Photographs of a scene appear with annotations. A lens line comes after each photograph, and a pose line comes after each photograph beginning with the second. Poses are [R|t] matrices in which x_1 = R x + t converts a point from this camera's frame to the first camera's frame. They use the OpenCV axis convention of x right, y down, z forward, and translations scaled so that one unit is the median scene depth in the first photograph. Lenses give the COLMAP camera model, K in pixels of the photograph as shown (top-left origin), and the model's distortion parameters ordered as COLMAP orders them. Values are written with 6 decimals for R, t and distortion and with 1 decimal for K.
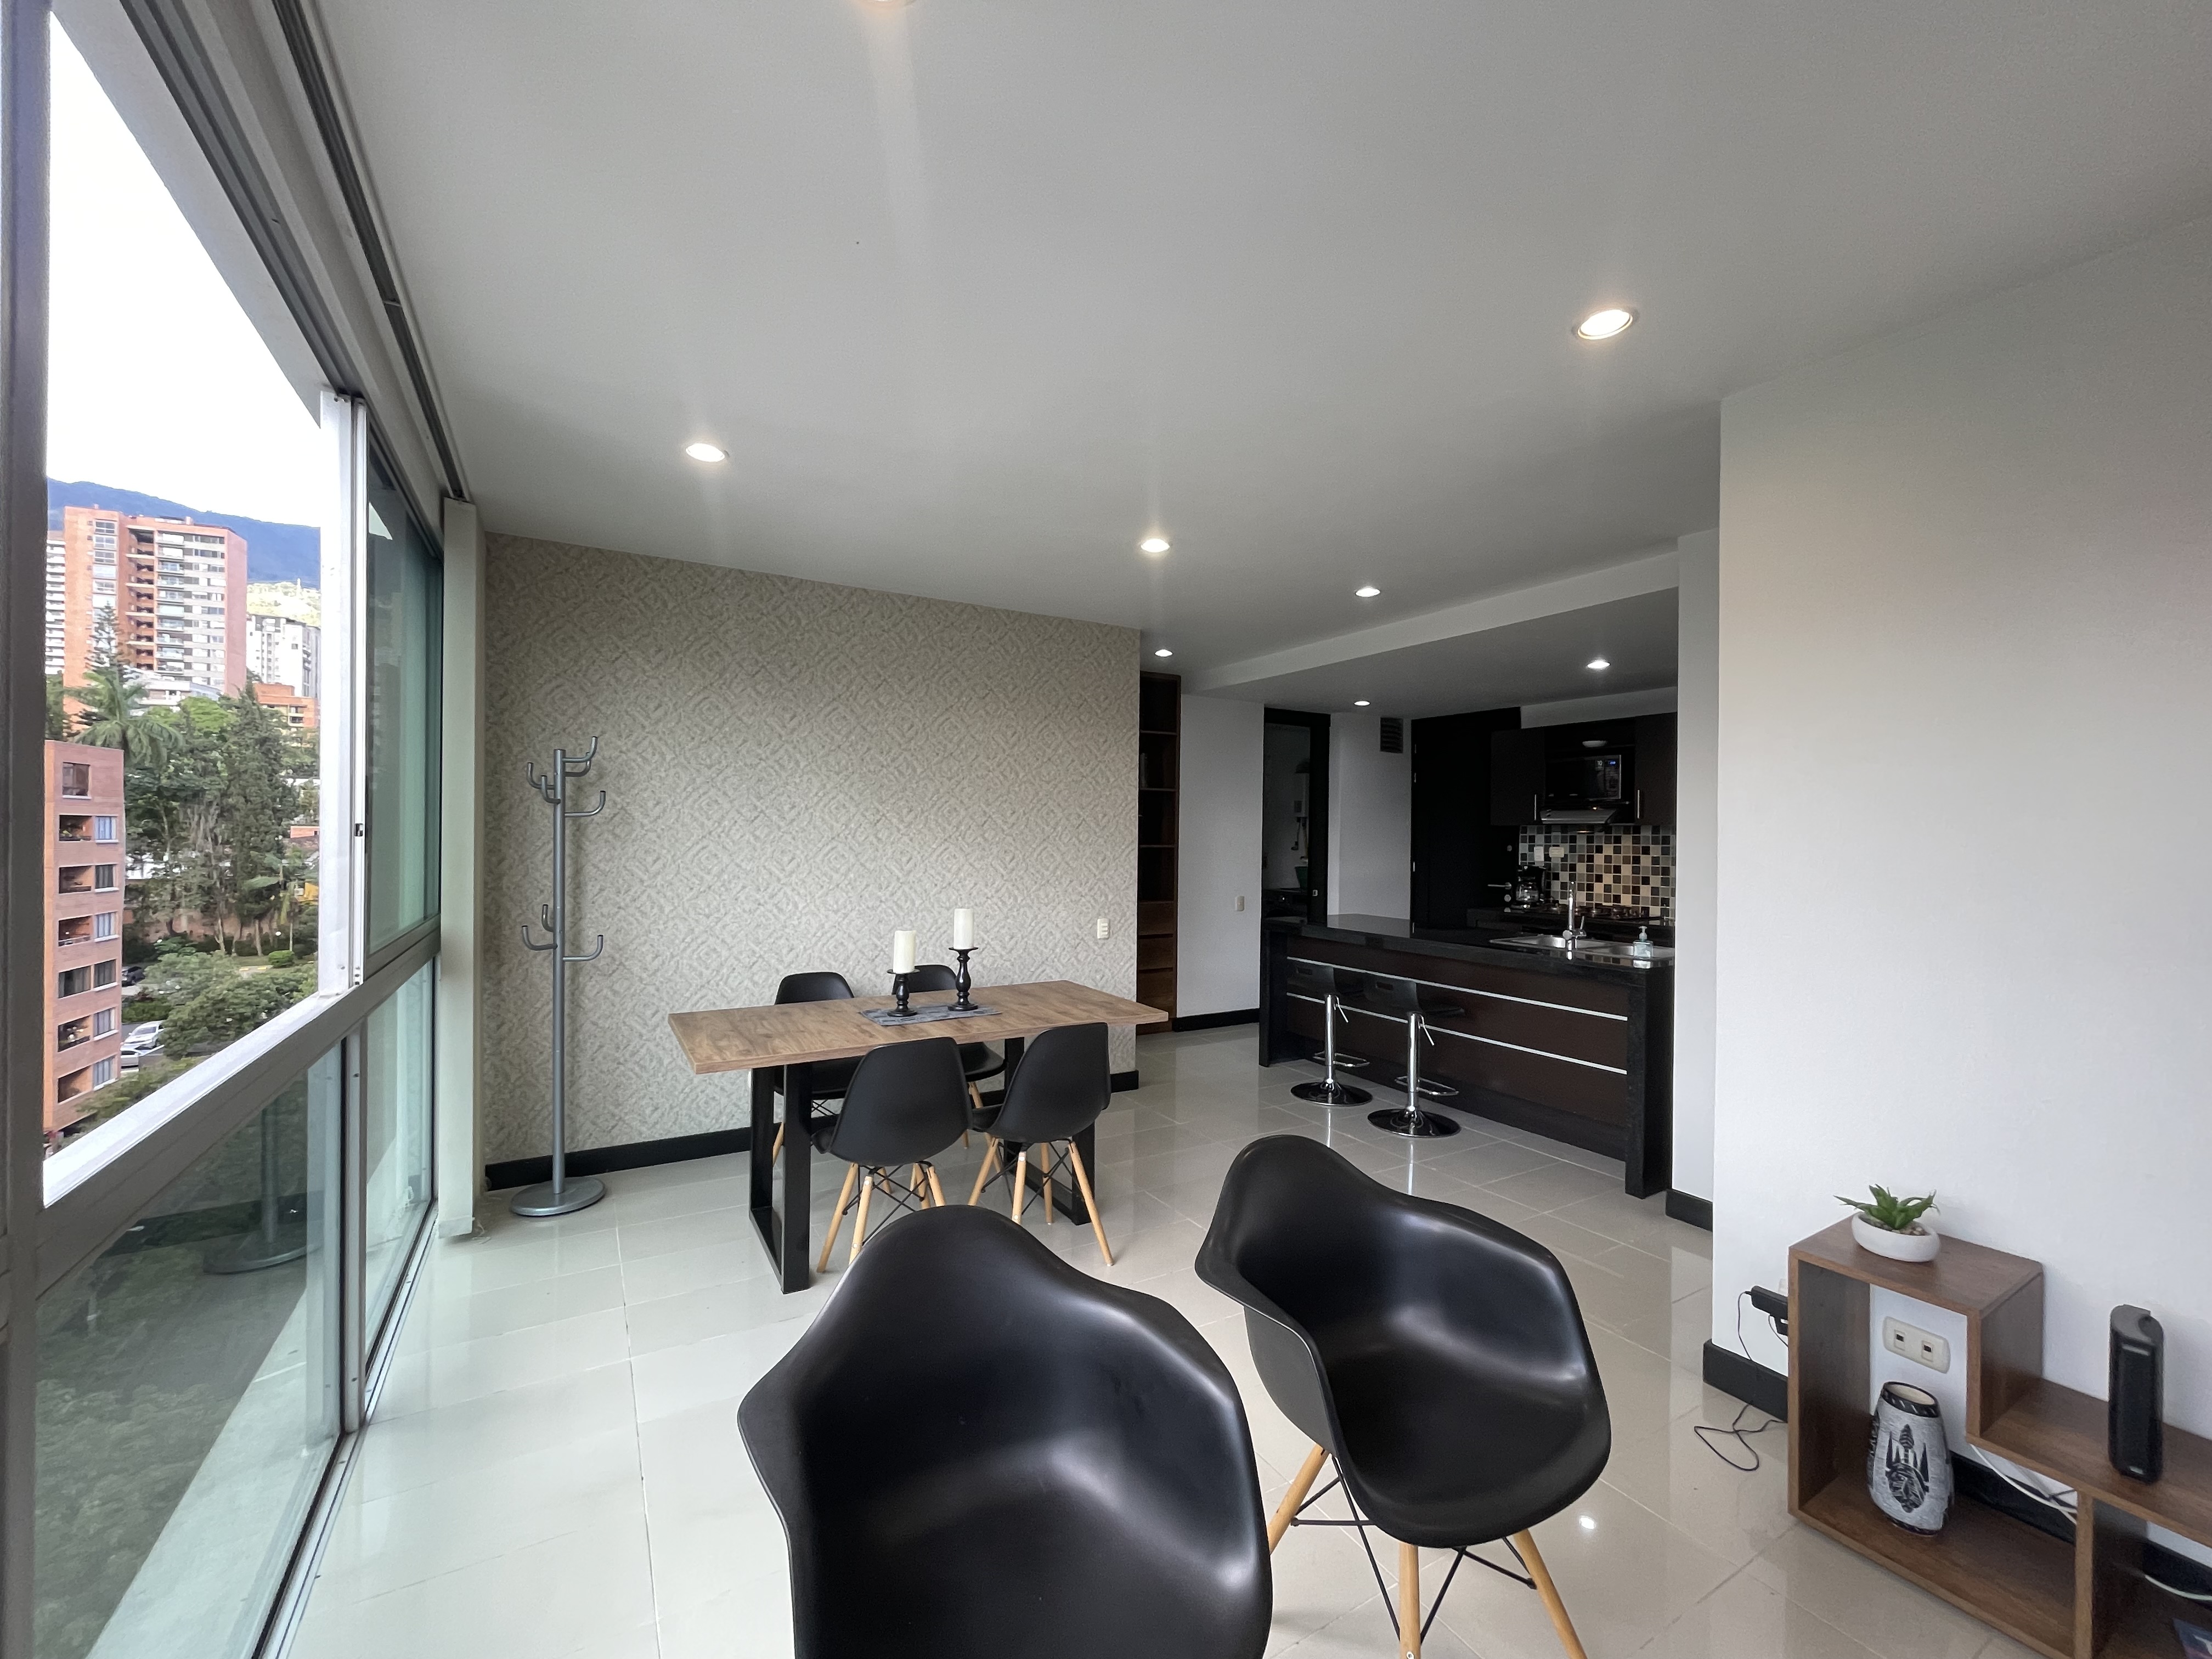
lens RADIAL K [[899.5, 0, 1105.1], [0, 899.5, 839.0], [0, 0, 1]] dist [-0.000292, 0.000434]
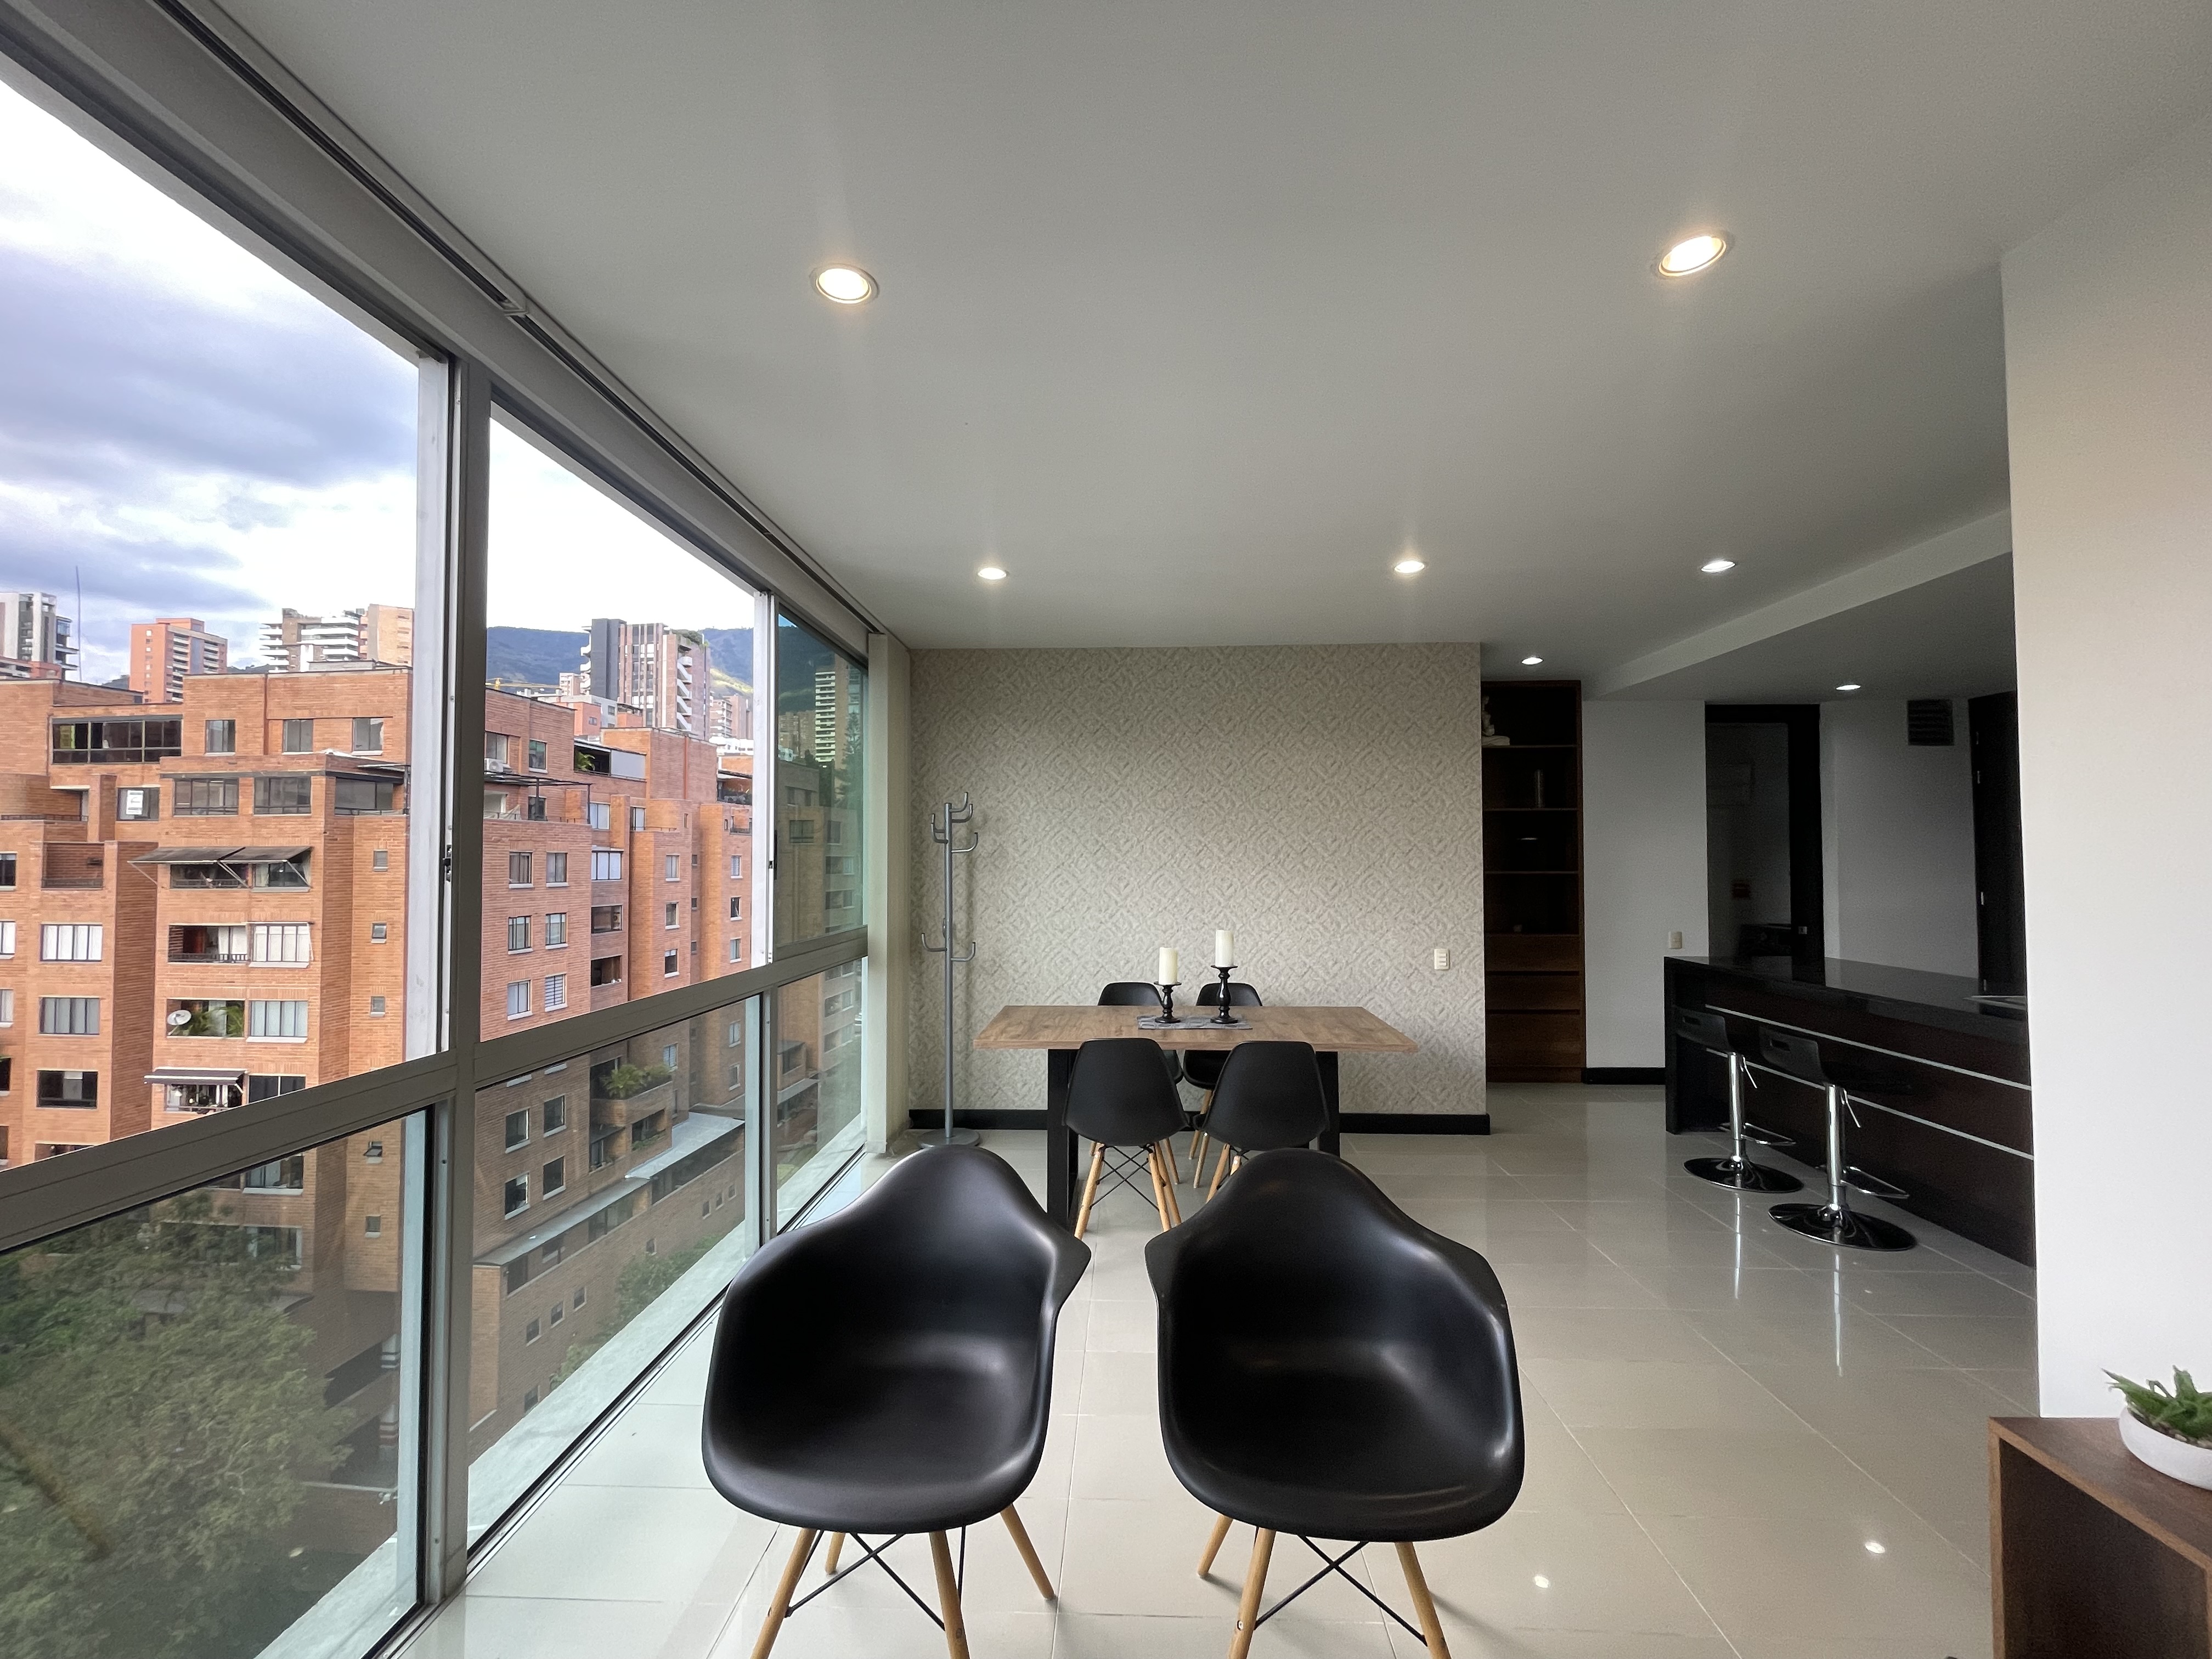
lens RADIAL K [[899.5, 0, 1106.8], [0, 899.5, 837.4], [0, 0, 1]] dist [-0.000292, 0.000434]
pose [[0.843301, -0.027868, -0.536719, 0.174060], [0.009652, 0.999279, -0.036719, 0.001816], [0.537355, 0.025785, 0.842962, -0.001488]]
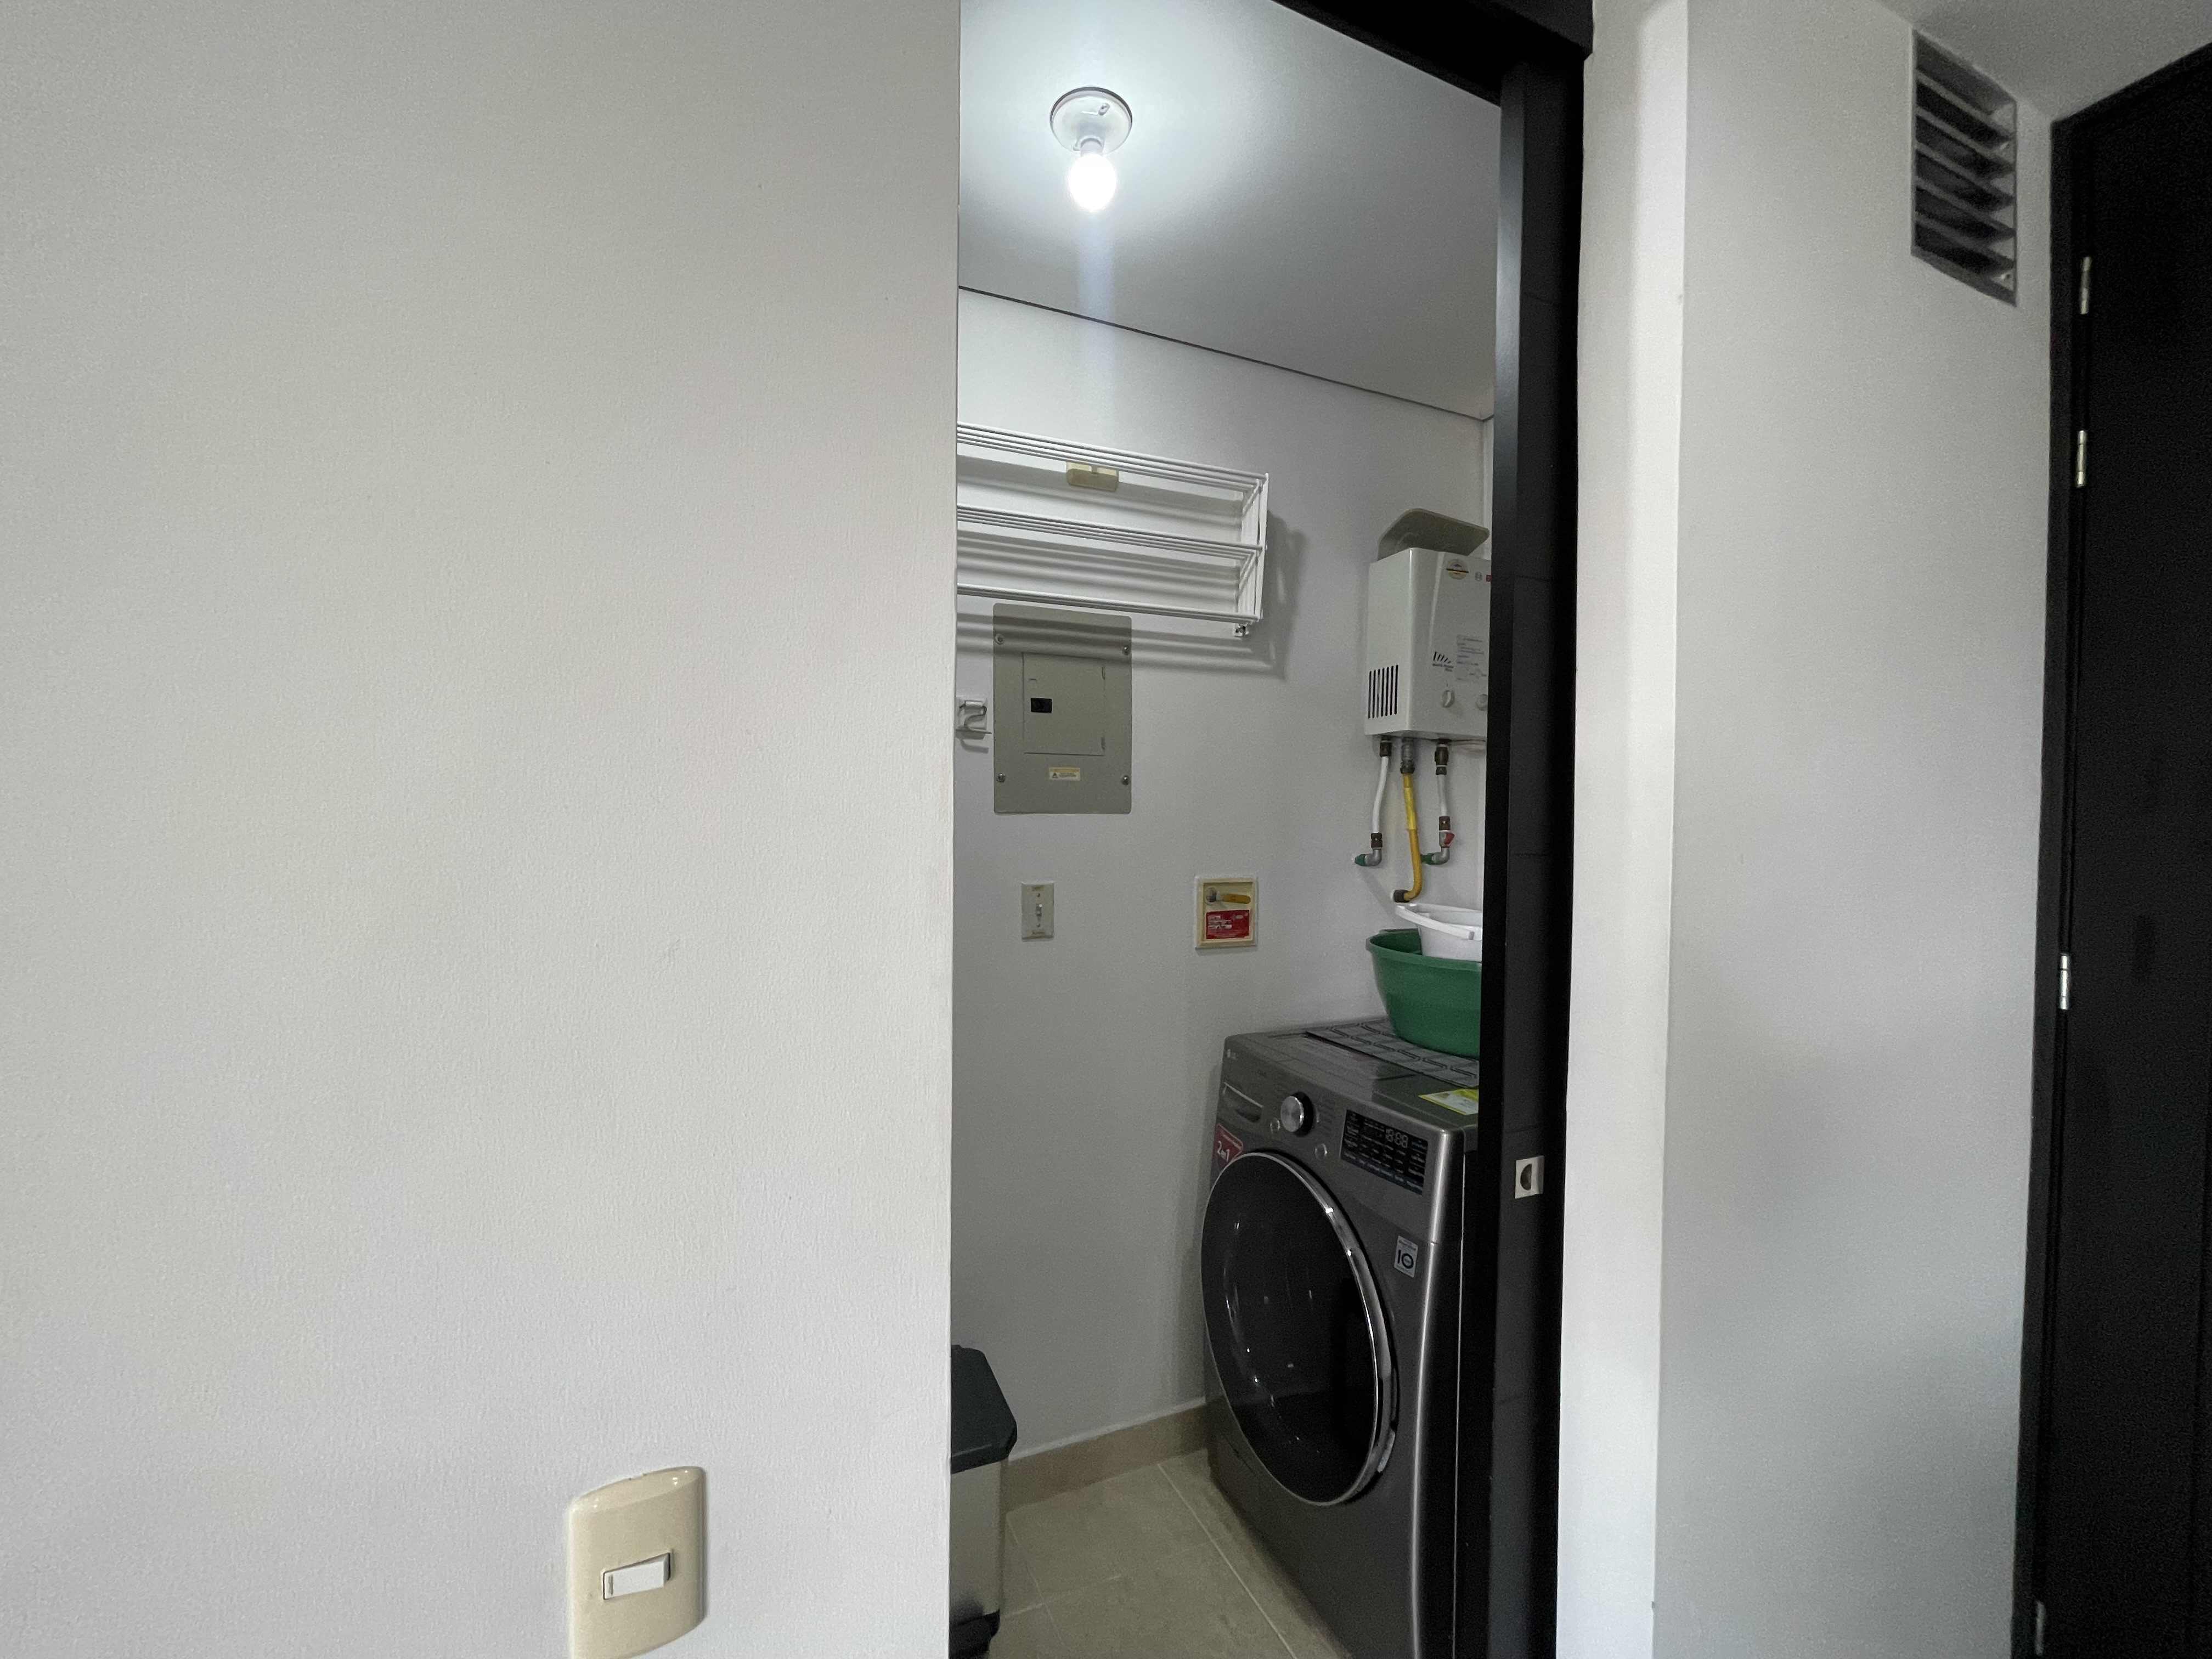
lens RADIAL K [[899.5, 0, 1109.5], [0, 899.5, 836.3], [0, 0, 1]] dist [-0.000292, 0.000434]
pose [[0.994029, -0.003277, -0.109068, 0.229763], [0.004882, 0.999884, 0.014457, -0.000053], [0.109008, -0.014903, 0.993929, 1.025319]]
